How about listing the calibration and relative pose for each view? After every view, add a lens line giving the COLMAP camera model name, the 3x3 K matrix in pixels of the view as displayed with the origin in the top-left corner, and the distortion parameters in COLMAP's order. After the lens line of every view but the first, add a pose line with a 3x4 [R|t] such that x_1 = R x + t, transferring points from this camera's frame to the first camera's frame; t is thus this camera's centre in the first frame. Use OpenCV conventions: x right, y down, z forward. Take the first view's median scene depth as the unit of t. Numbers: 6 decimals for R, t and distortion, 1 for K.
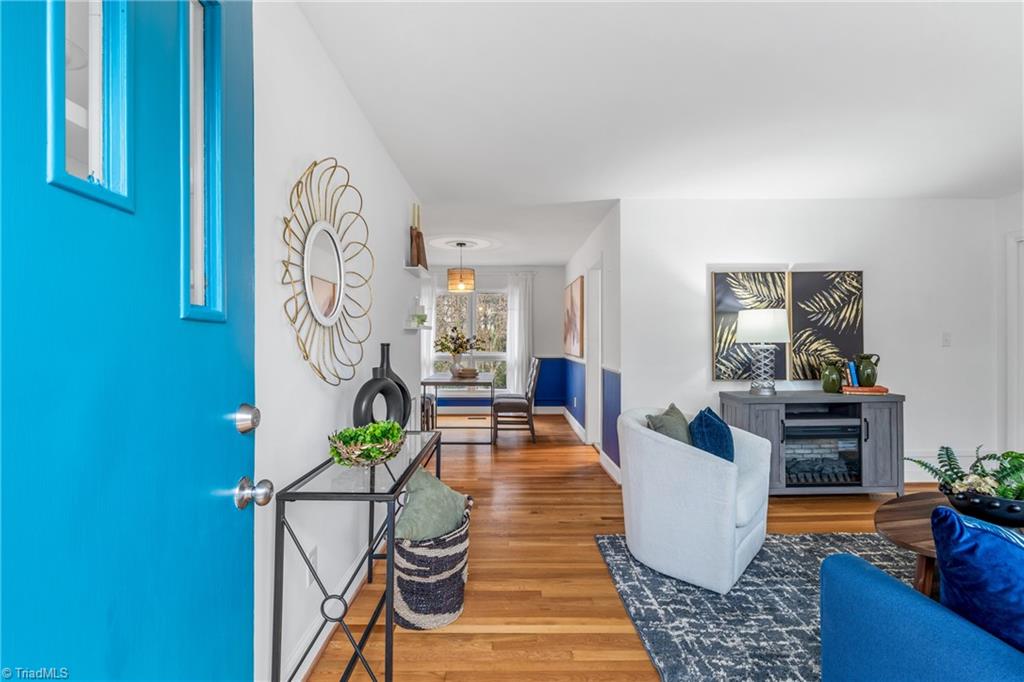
lens RADIAL K [[479.3, 0, 511.6], [0, 479.3, 336.5], [0, 0, 1]] dist [0.000756, 0.000293]
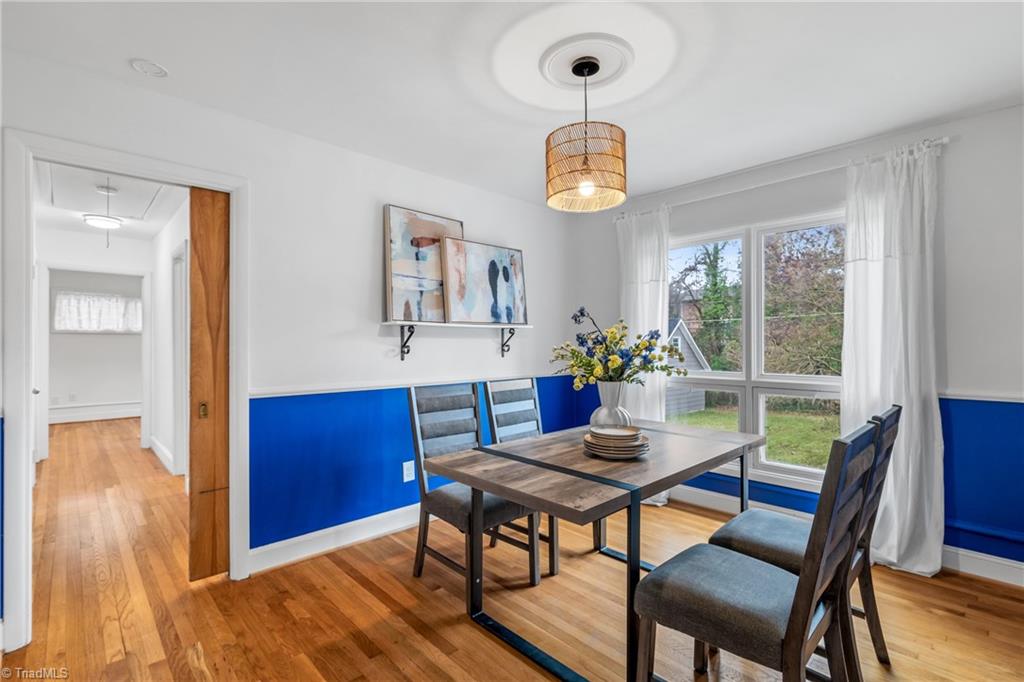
lens RADIAL K [[464.3, 0, 511.6], [0, 464.3, 341.6], [0, 0, 1]] dist [0.000958, 0.000065]
pose [[0.680245, -0.005091, -0.732967, 0.151066], [0.006226, 0.999980, -0.001167, 0.008140], [0.732958, -0.003769, 0.680263, 1.084021]]
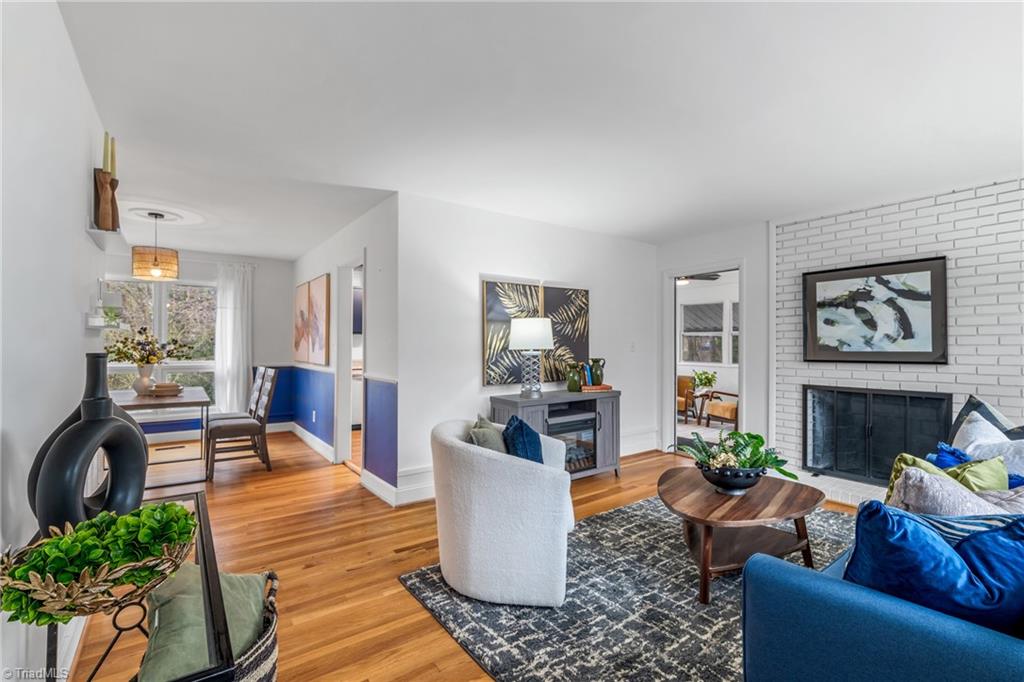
lens RADIAL K [[461.1, 0, 511.6], [0, 461.1, 340.3], [0, 0, 1]] dist [0.000835, 0.000227]
pose [[0.812872, 0.009256, 0.582369, -0.107859], [-0.007279, 0.999957, -0.005733, -0.000928], [-0.582397, 0.000421, 0.812905, 0.162520]]
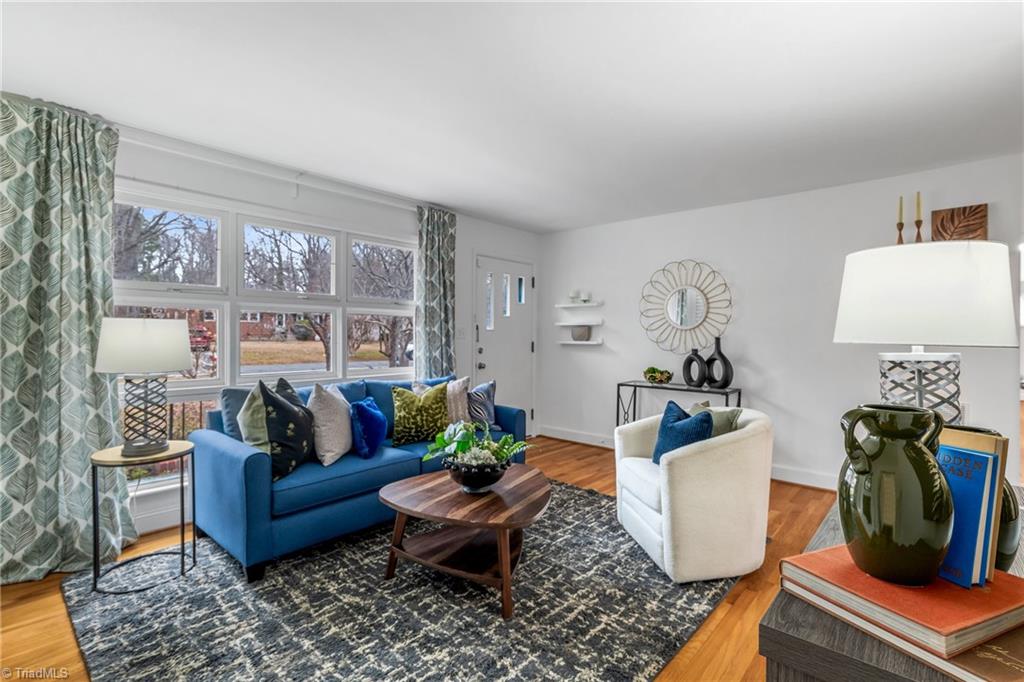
lens RADIAL K [[473.0, 0, 511.3], [0, 473.0, 336.9], [0, 0, 1]] dist [0.000679, 0.000129]
pose [[-0.676120, 0.000967, -0.736791, 0.921174], [-0.000082, 0.999999, 0.001387, 0.004745], [0.736792, 0.000998, -0.676119, 0.943470]]
